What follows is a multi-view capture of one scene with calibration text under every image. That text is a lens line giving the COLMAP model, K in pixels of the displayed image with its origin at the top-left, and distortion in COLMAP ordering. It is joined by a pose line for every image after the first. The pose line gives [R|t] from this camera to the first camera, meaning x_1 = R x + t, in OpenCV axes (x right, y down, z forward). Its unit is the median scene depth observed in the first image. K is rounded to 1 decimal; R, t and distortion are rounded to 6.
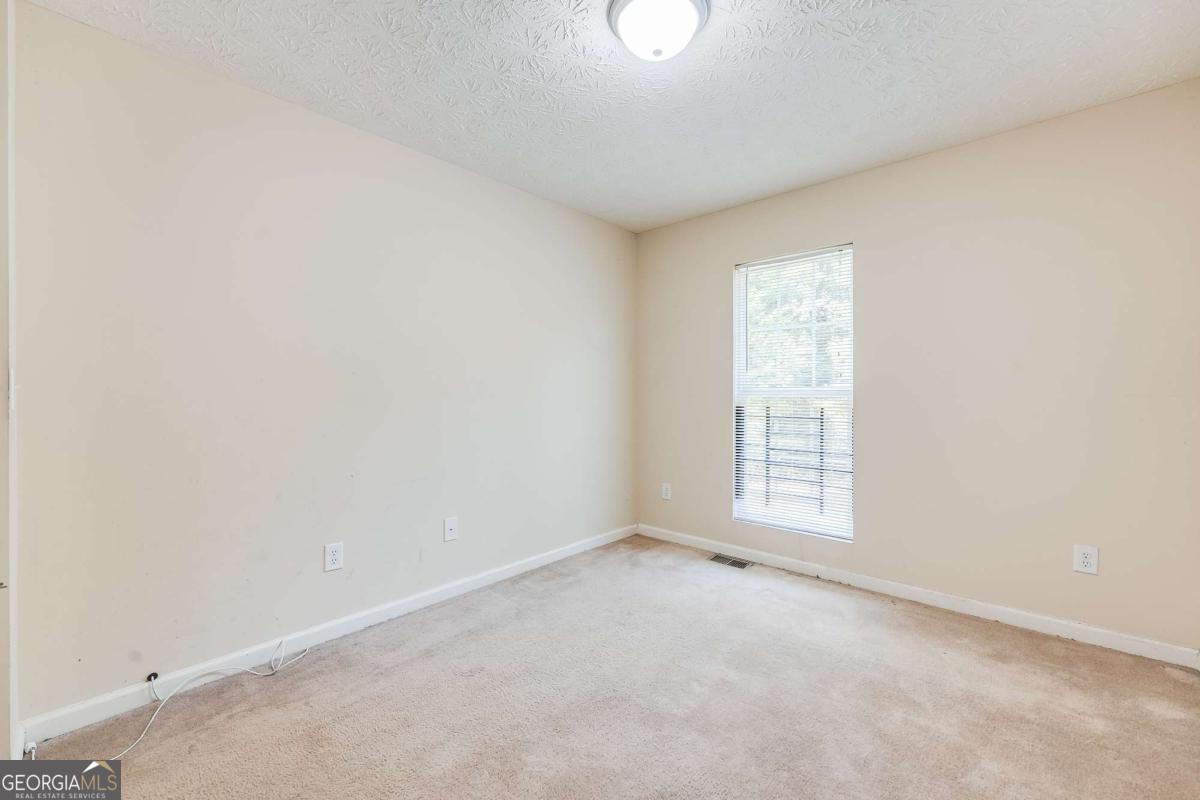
lens RADIAL K [[491.2, 0, 603.2], [0, 491.2, 396.2], [0, 0, 1]] dist [0.000254, -0.000318]
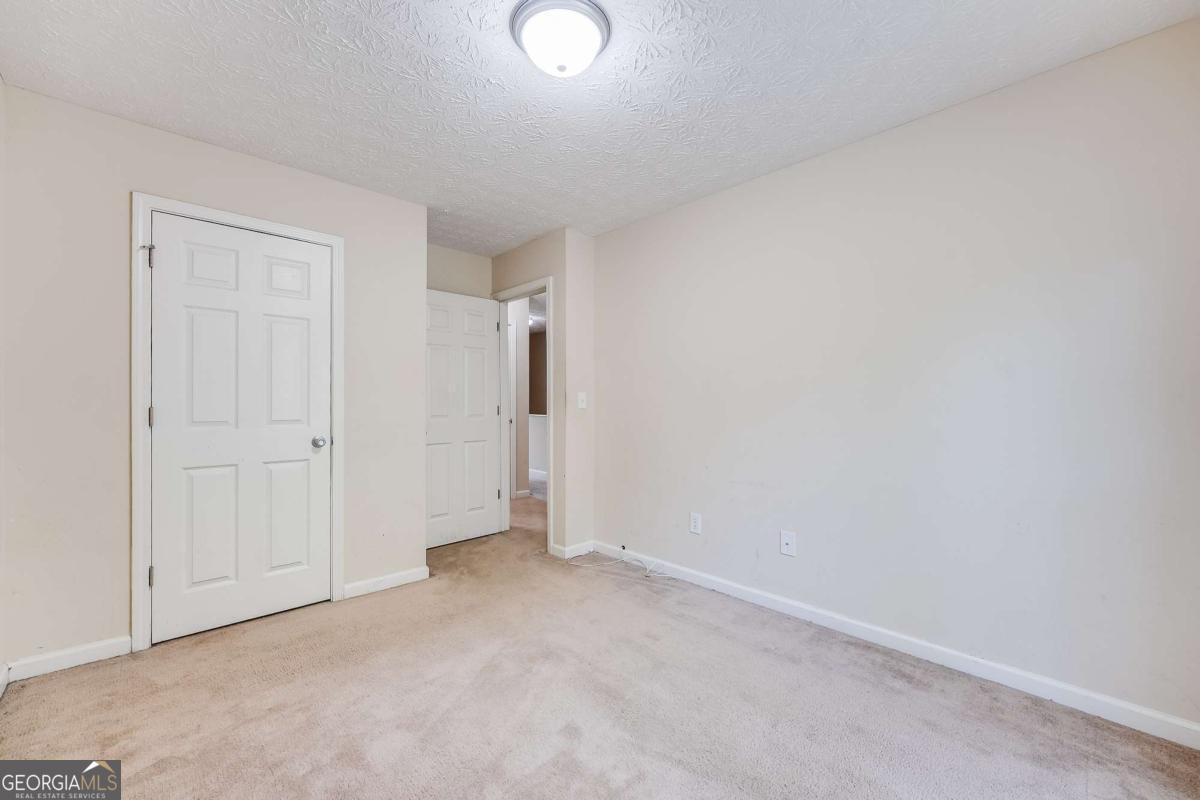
lens RADIAL K [[483.4, 0, 606.4], [0, 483.4, 398.9], [0, 0, 1]] dist [0.000303, -0.000316]
pose [[-0.063057, -0.001220, -0.998009, 0.612179], [-0.012817, 0.999918, -0.000413, -0.011361], [0.997928, 0.012766, -0.063068, 0.634429]]
